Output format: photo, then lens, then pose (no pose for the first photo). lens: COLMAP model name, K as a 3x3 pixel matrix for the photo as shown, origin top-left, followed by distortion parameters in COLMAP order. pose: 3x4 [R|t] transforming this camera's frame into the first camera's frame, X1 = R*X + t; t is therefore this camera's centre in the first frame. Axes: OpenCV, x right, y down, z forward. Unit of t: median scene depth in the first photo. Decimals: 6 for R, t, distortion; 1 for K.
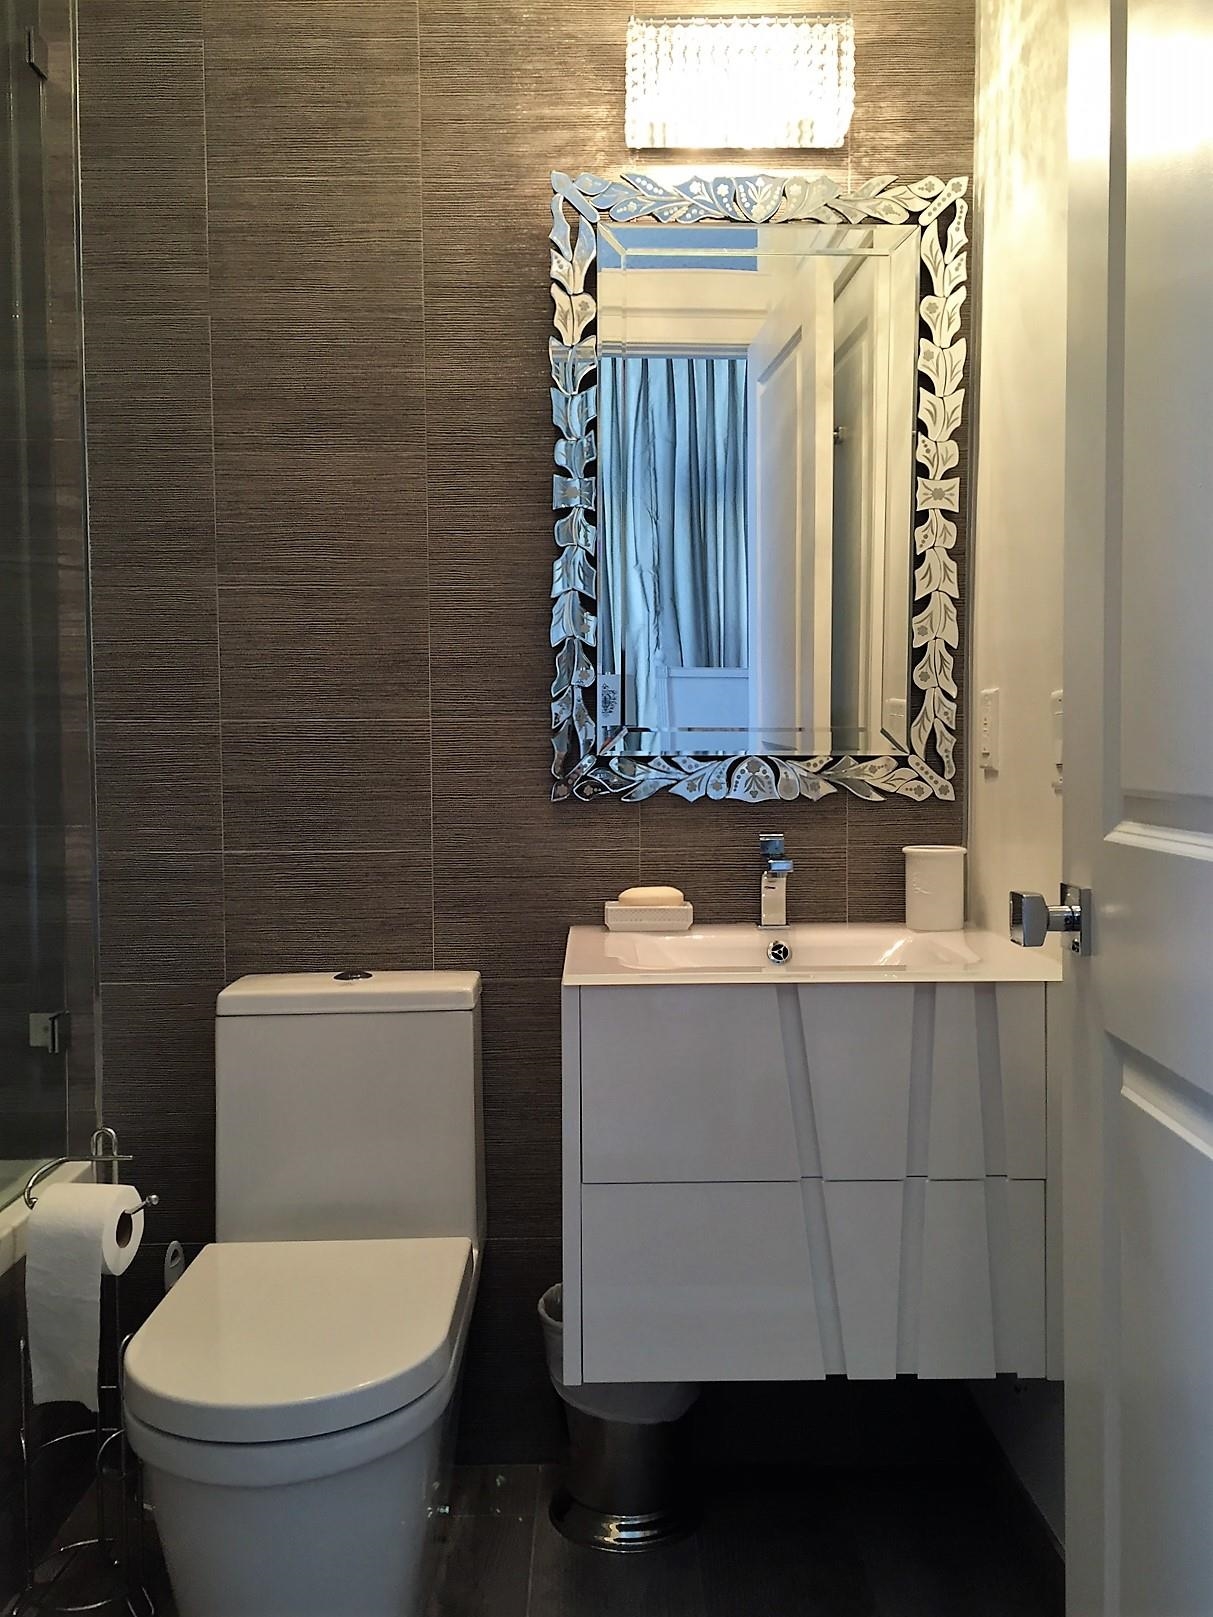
lens RADIAL K [[1378.0, 0, 605.9], [0, 1378.0, 802.4], [0, 0, 1]] dist [0.084301, -0.102564]
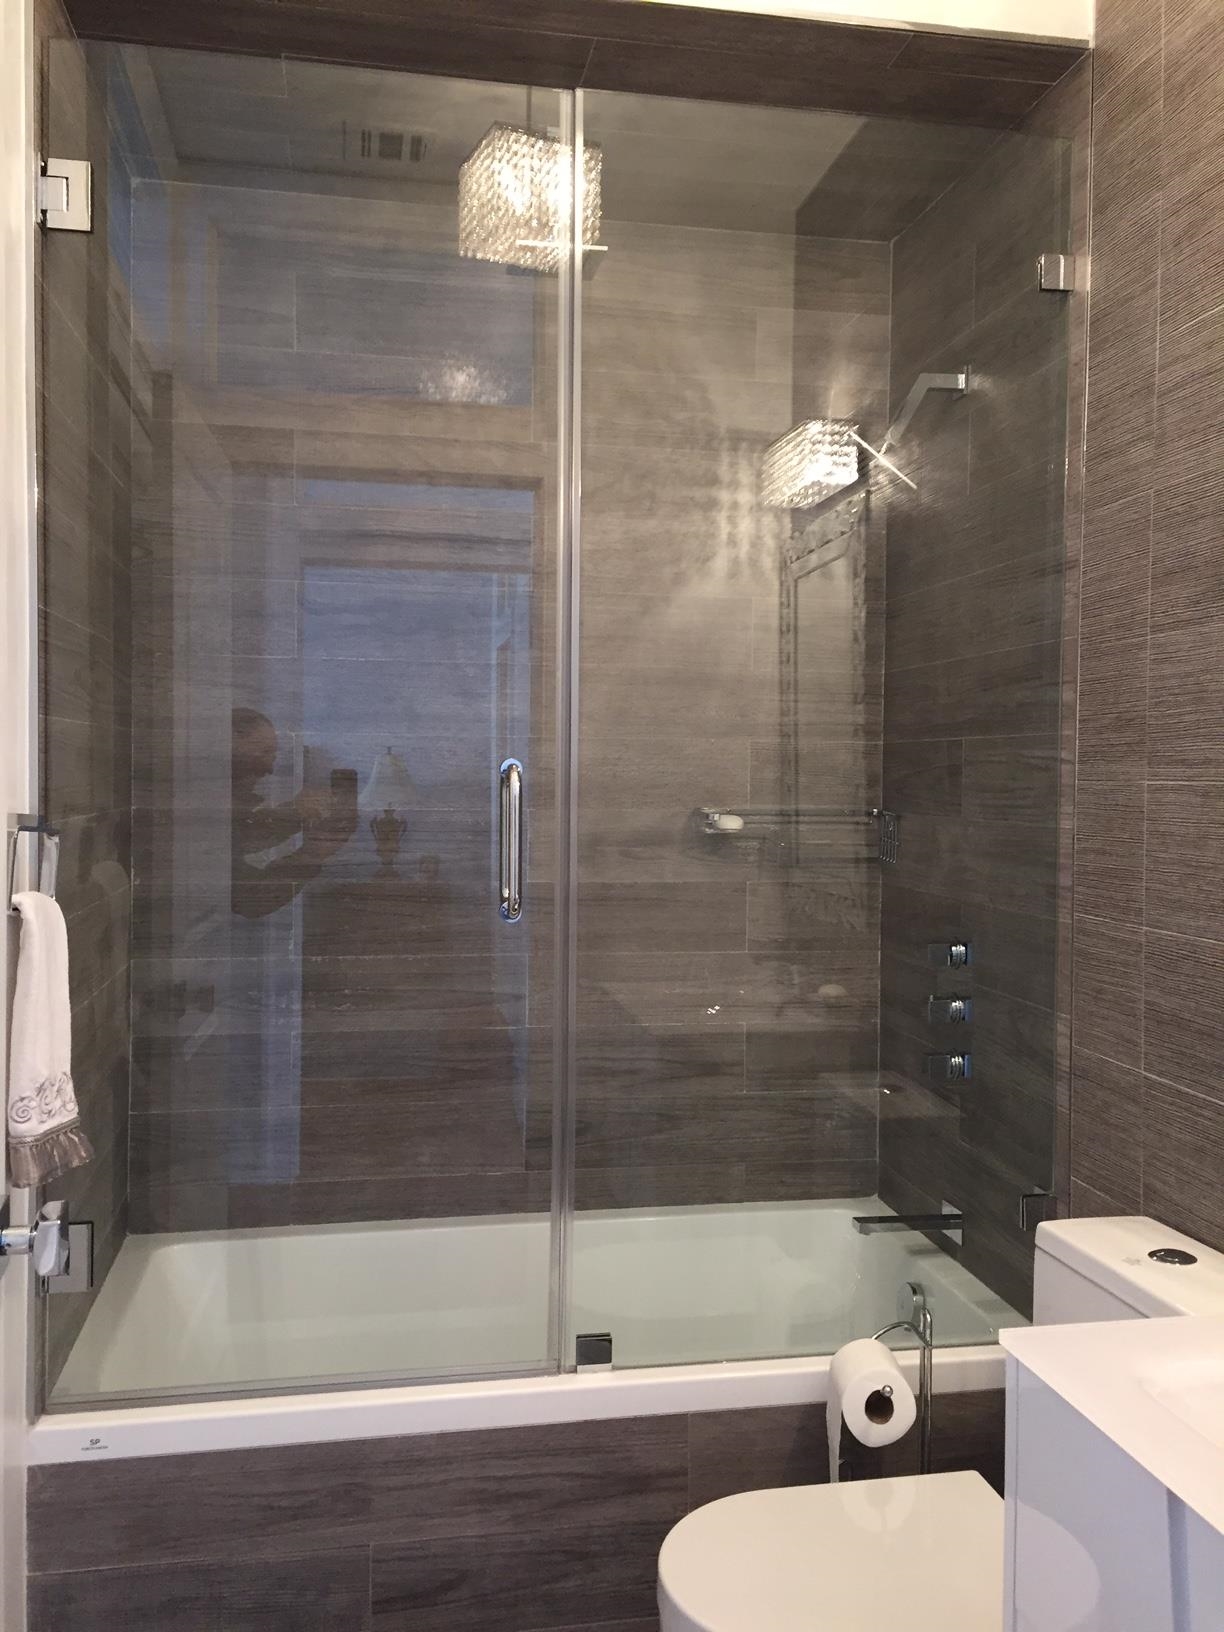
lens RADIAL K [[1390.8, 0, 610.5], [0, 1390.8, 803.6], [0, 0, 1]] dist [0.084301, -0.102564]
pose [[0.182998, 0.030651, -0.982635, 0.566996], [-0.049173, 0.998548, 0.021990, -0.145290], [0.981883, 0.044295, 0.184240, 0.489746]]
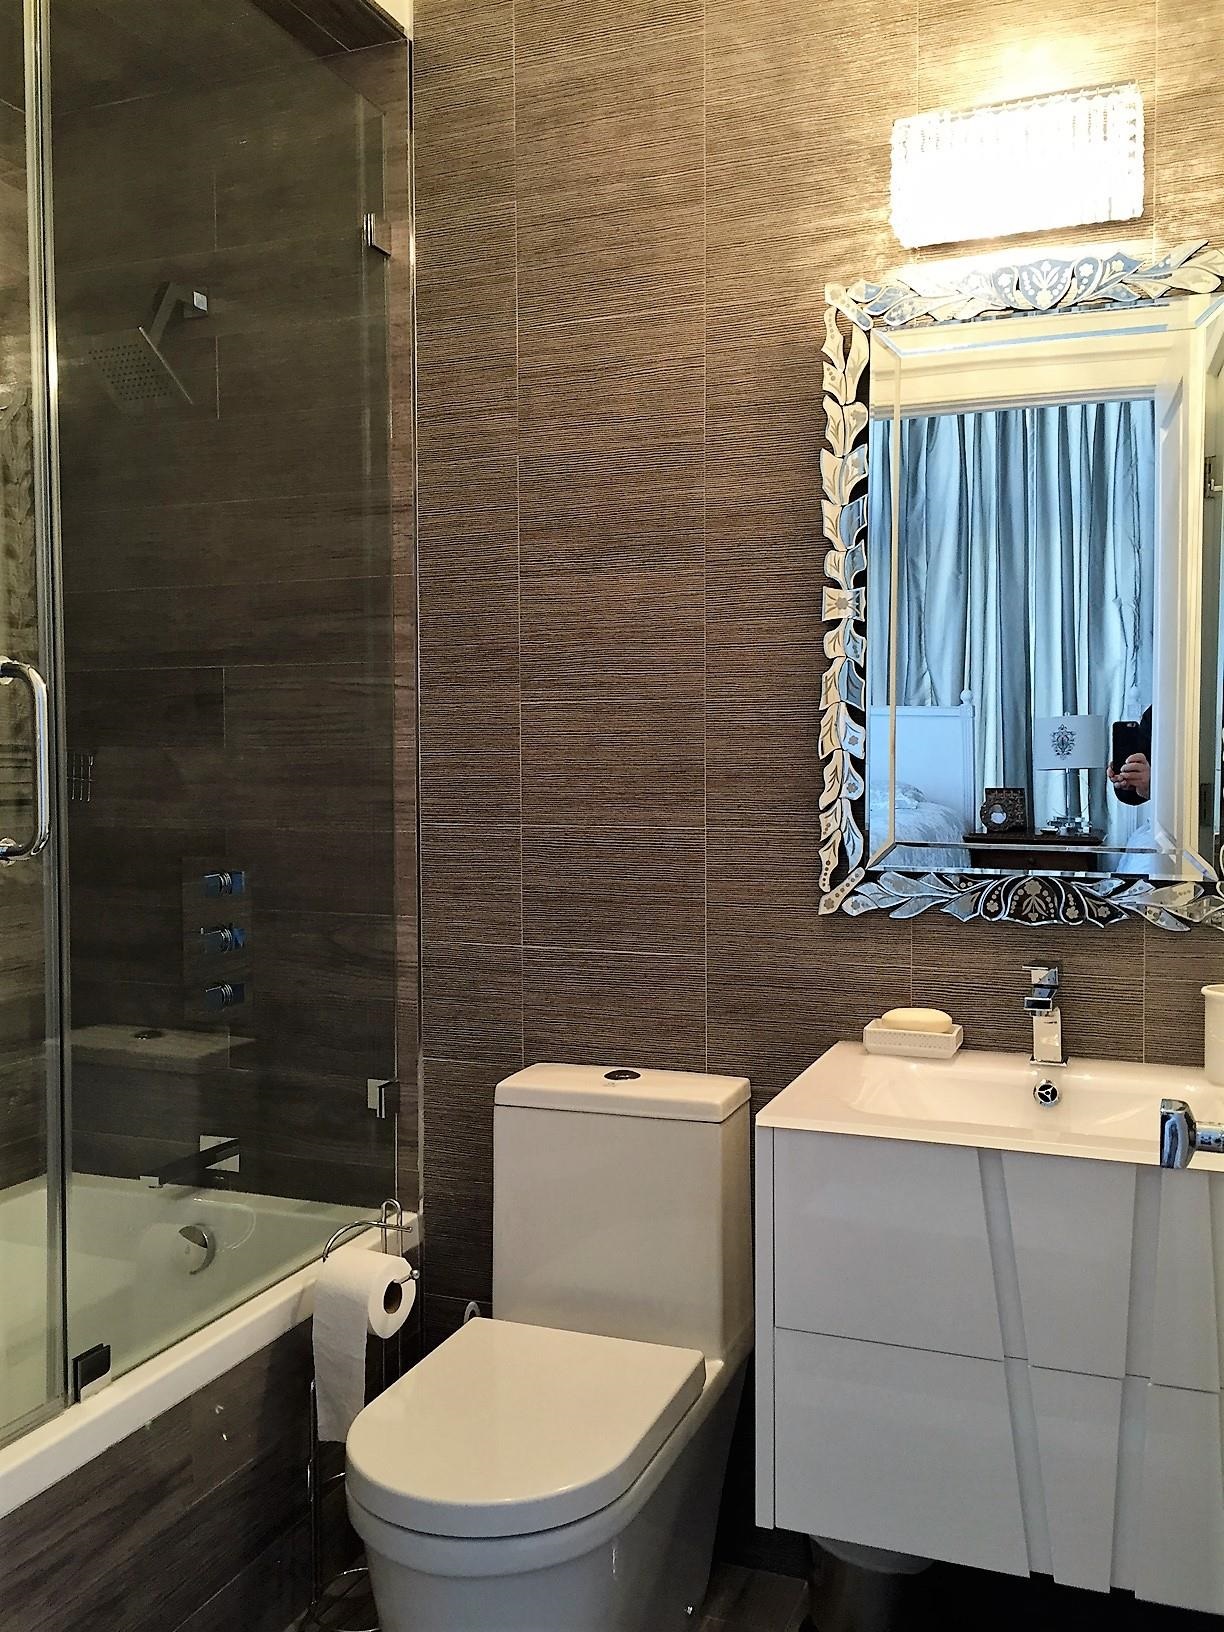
lens RADIAL K [[1390.8, 0, 617.8], [0, 1390.8, 809.2], [0, 0, 1]] dist [0.084301, -0.102564]
pose [[0.928937, 0.017697, -0.369814, 0.196634], [-0.018481, 0.999828, 0.001423, -0.075564], [0.369776, 0.005513, 0.929105, 0.017800]]
